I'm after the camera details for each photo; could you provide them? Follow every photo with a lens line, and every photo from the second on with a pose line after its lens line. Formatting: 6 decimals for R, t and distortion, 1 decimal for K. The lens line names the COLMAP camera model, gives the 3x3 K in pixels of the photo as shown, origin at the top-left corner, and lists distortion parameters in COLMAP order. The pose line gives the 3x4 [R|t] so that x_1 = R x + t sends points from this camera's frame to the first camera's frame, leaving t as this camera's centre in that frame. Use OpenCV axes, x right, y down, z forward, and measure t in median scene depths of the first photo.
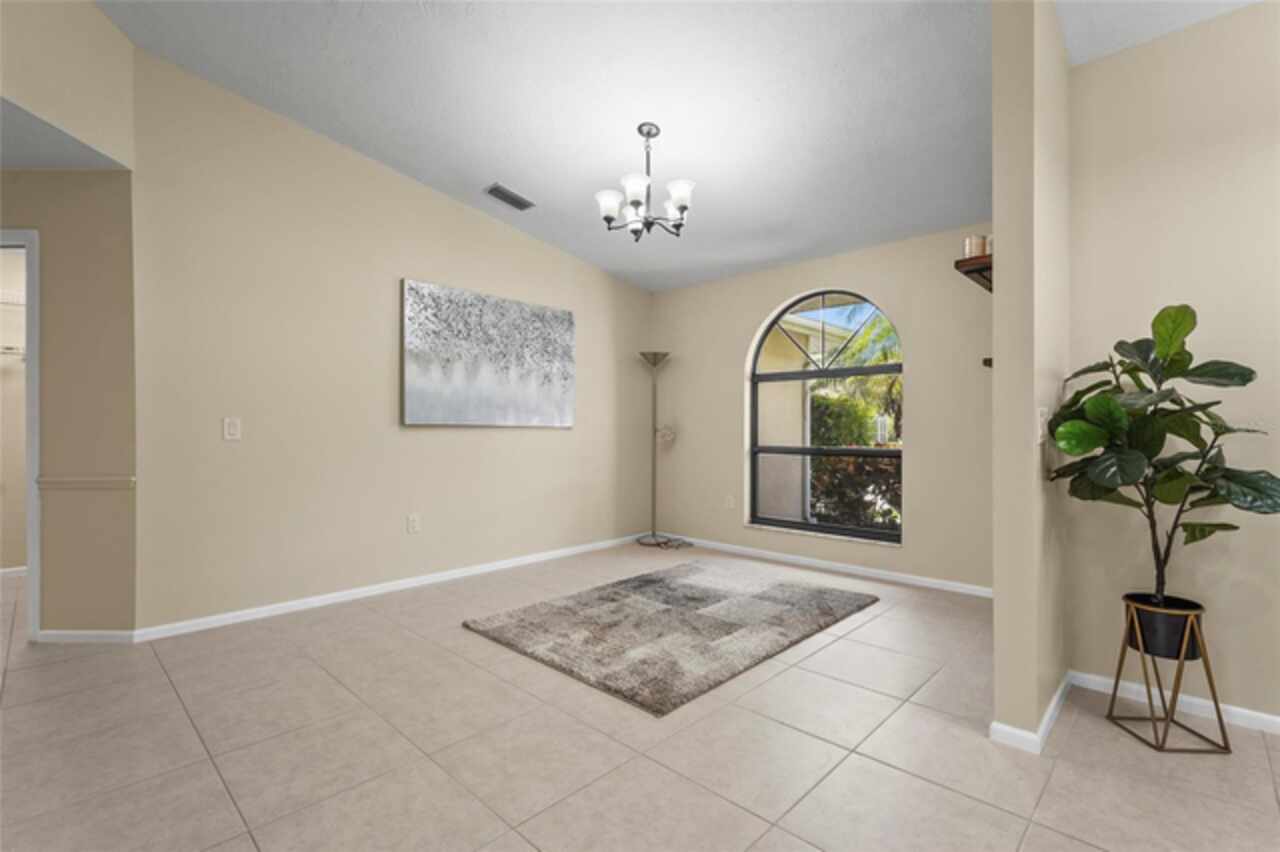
lens RADIAL K [[576.7, 0, 635.6], [0, 576.7, 435.3], [0, 0, 1]] dist [-0.000325, 0.000864]
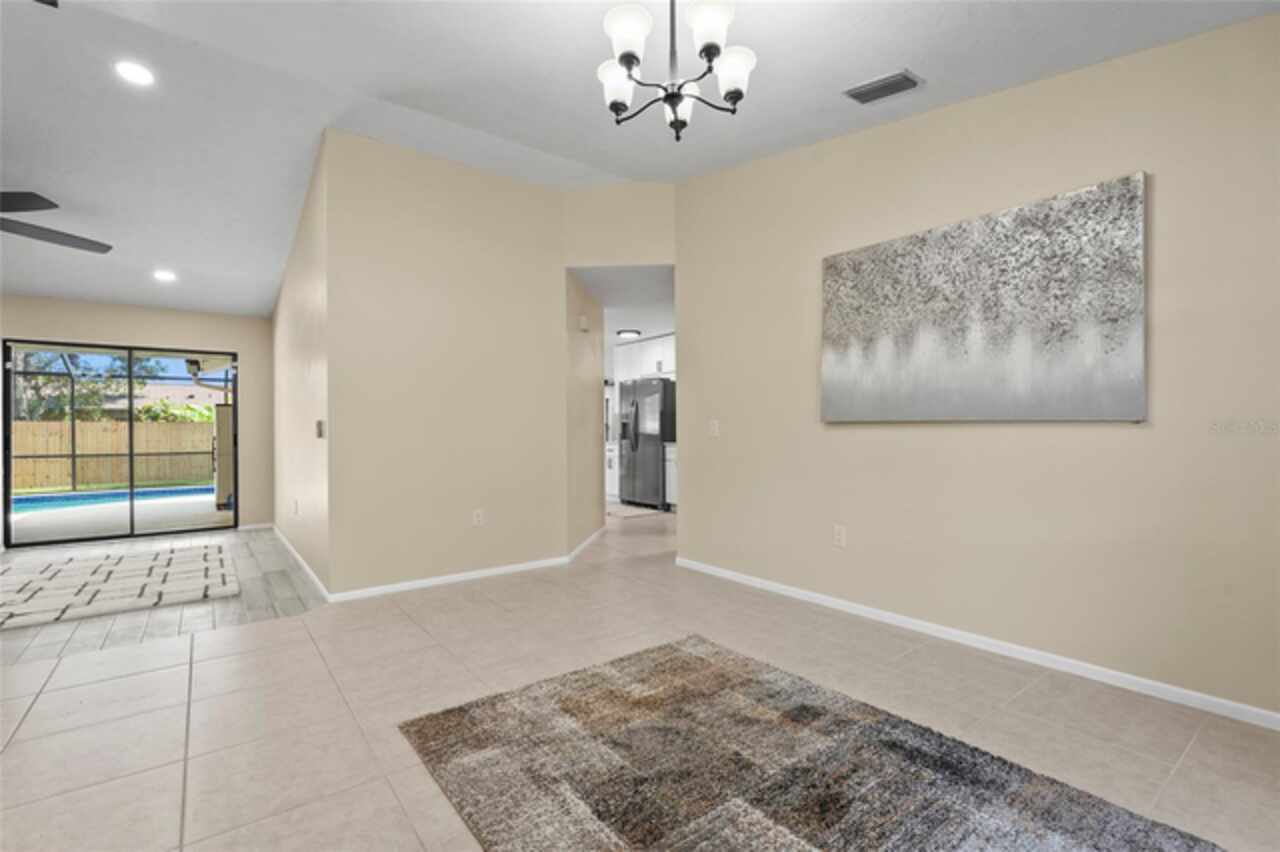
lens RADIAL K [[576.7, 0, 637.9], [0, 576.7, 428.8], [0, 0, 1]] dist [-0.000325, 0.000864]
pose [[-0.152645, 0.003190, -0.988276, 0.505987], [-0.000115, 0.999995, 0.003246, -0.010902], [0.988281, 0.000610, -0.152644, 0.825474]]
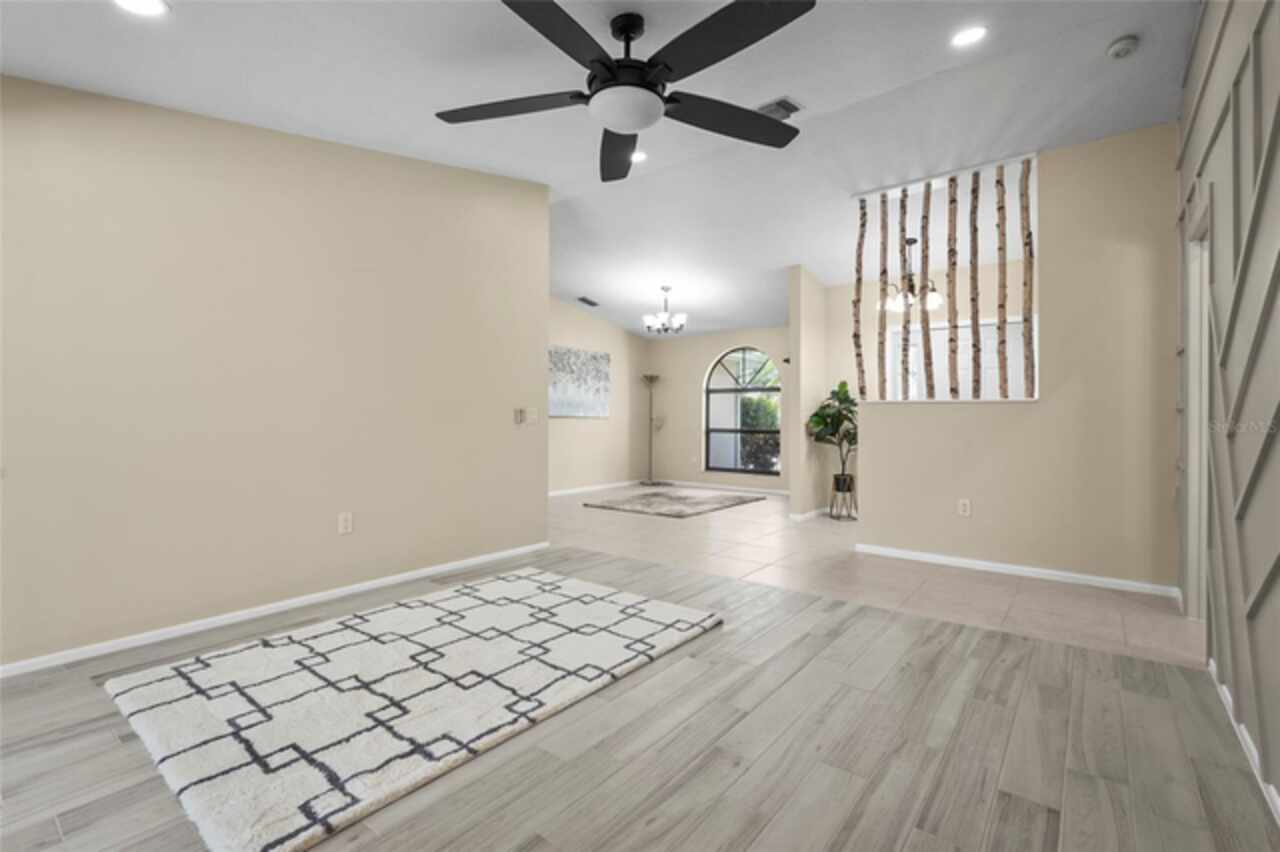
lens RADIAL K [[576.7, 0, 634.2], [0, 576.7, 417.0], [0, 0, 1]] dist [-0.000325, 0.000864]
pose [[0.995391, 0.006388, 0.095682, -0.250459], [-0.005190, 0.999905, -0.012764, 0.009199], [-0.095755, 0.012209, 0.995330, -0.989998]]
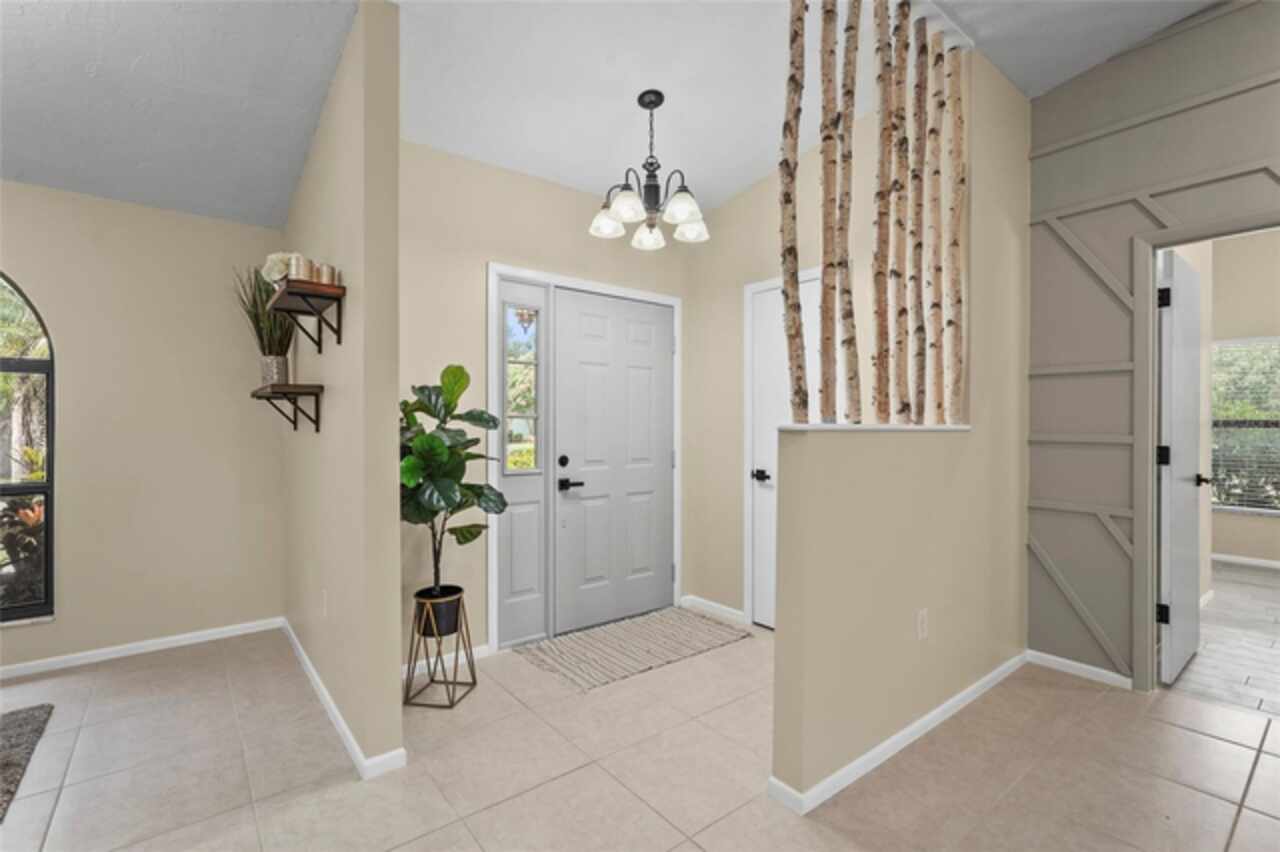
lens RADIAL K [[576.7, 0, 643.9], [0, 576.7, 424.0], [0, 0, 1]] dist [-0.000325, 0.000864]
pose [[0.132927, -0.001018, 0.991125, -0.152511], [0.008871, 0.999961, -0.000162, -0.041469], [-0.991086, 0.008814, 0.132930, 0.189105]]
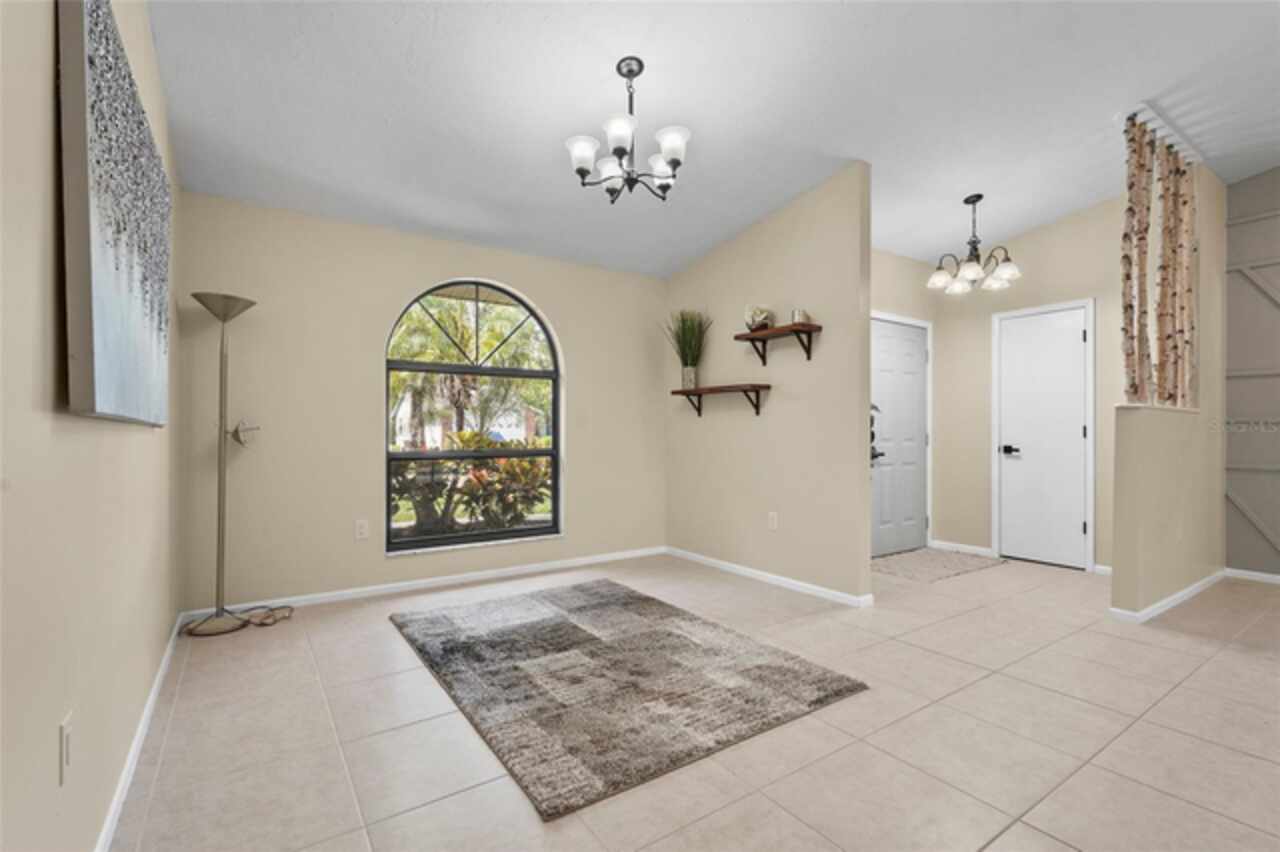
lens RADIAL K [[576.7, 0, 638.6], [0, 576.7, 426.9], [0, 0, 1]] dist [-0.000325, 0.000864]
pose [[0.202488, 0.005816, 0.979268, -0.613858], [0.007664, 0.999942, -0.007523, -0.007189], [-0.979255, 0.009029, 0.202431, 0.643965]]
